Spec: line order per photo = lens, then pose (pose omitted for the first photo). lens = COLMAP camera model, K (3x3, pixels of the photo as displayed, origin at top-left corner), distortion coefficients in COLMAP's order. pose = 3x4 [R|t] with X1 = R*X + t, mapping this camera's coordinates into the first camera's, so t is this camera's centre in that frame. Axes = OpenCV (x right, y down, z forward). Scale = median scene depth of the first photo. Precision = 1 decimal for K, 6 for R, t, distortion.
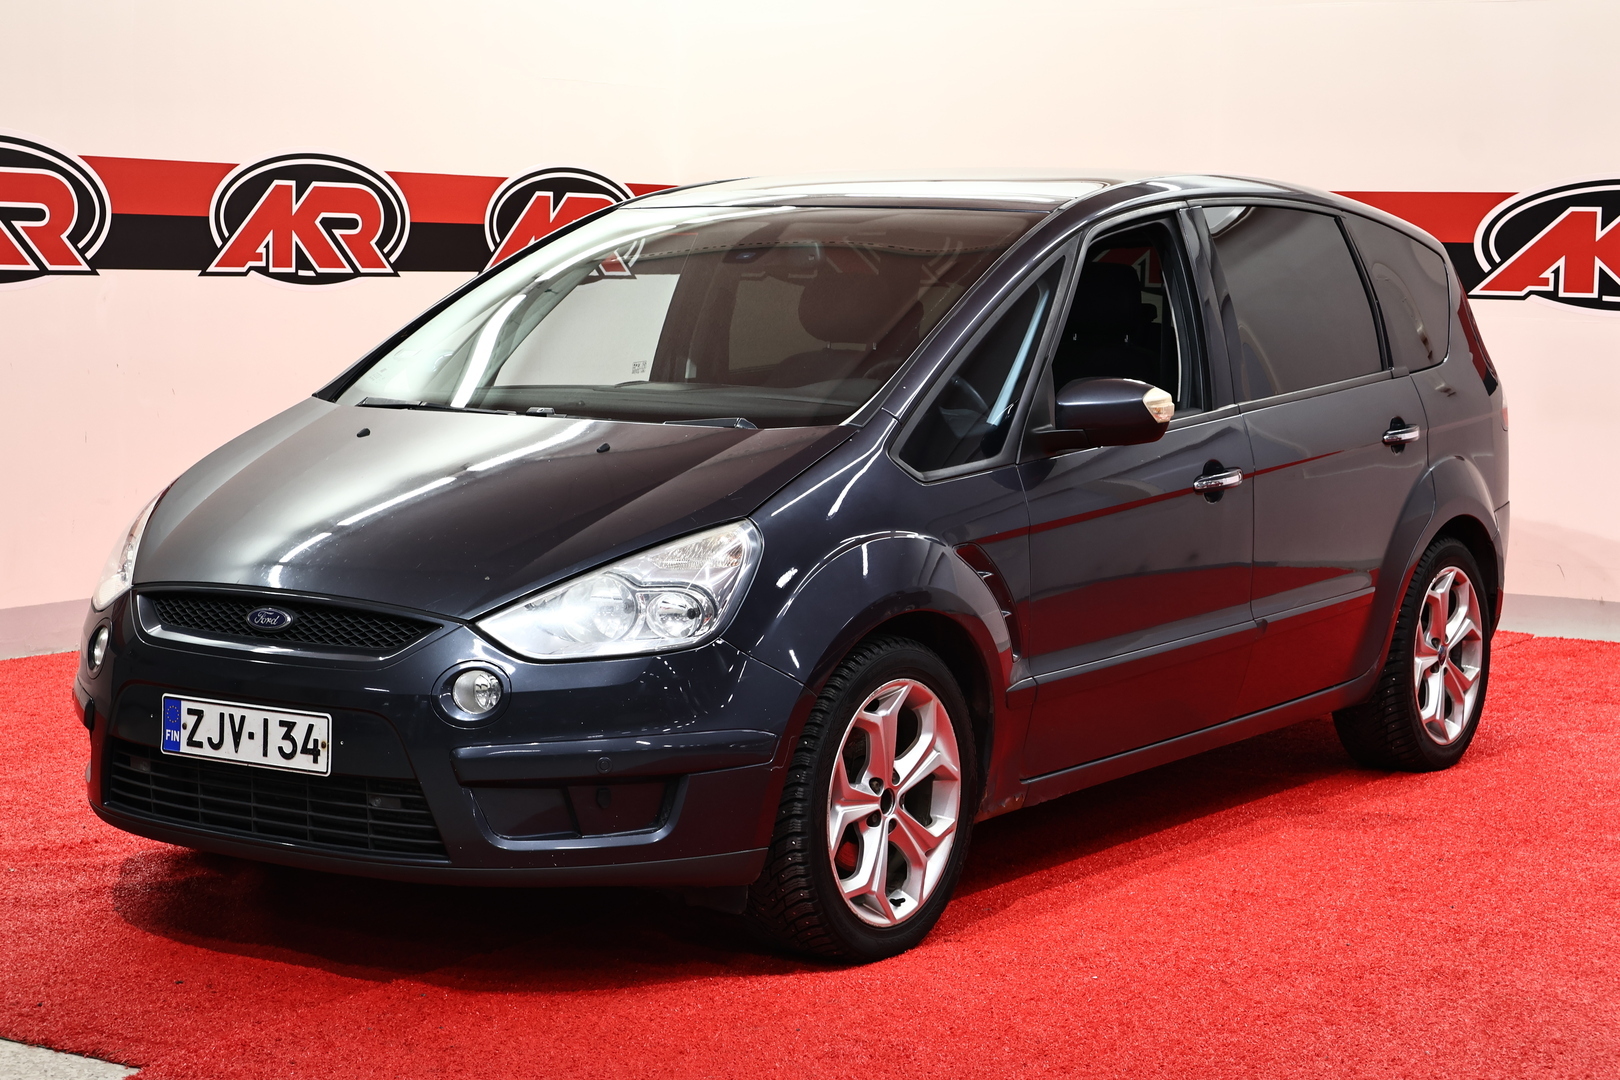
lens RADIAL K [[3189.0, 0, 809.9], [0, 3189.0, 540.1], [0, 0, 1]] dist [0.069558, 0.000000]
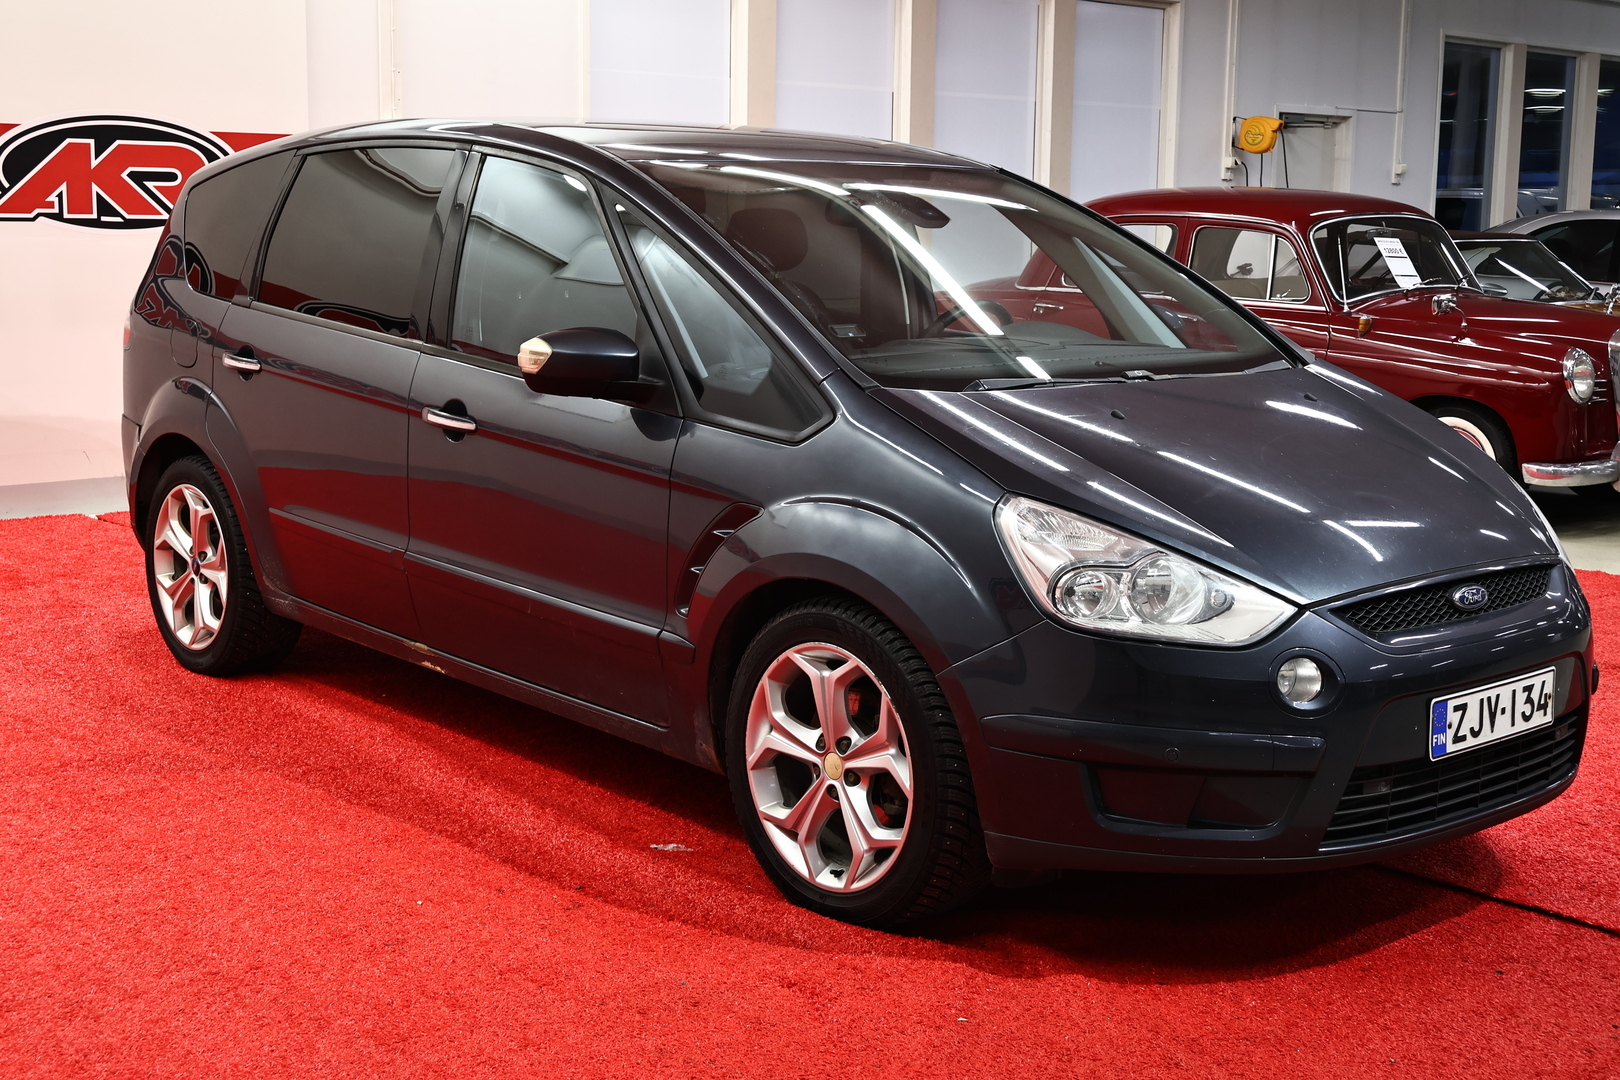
lens RADIAL K [[2179.4, 0, 809.9], [0, 2179.4, 539.6], [0, 0, 1]] dist [-0.008022, 0.000000]
pose [[0.197326, -0.166428, 0.966108, -0.857994], [0.074580, 0.985177, 0.154480, -0.112933], [-0.977497, 0.041569, 0.206813, 1.048420]]
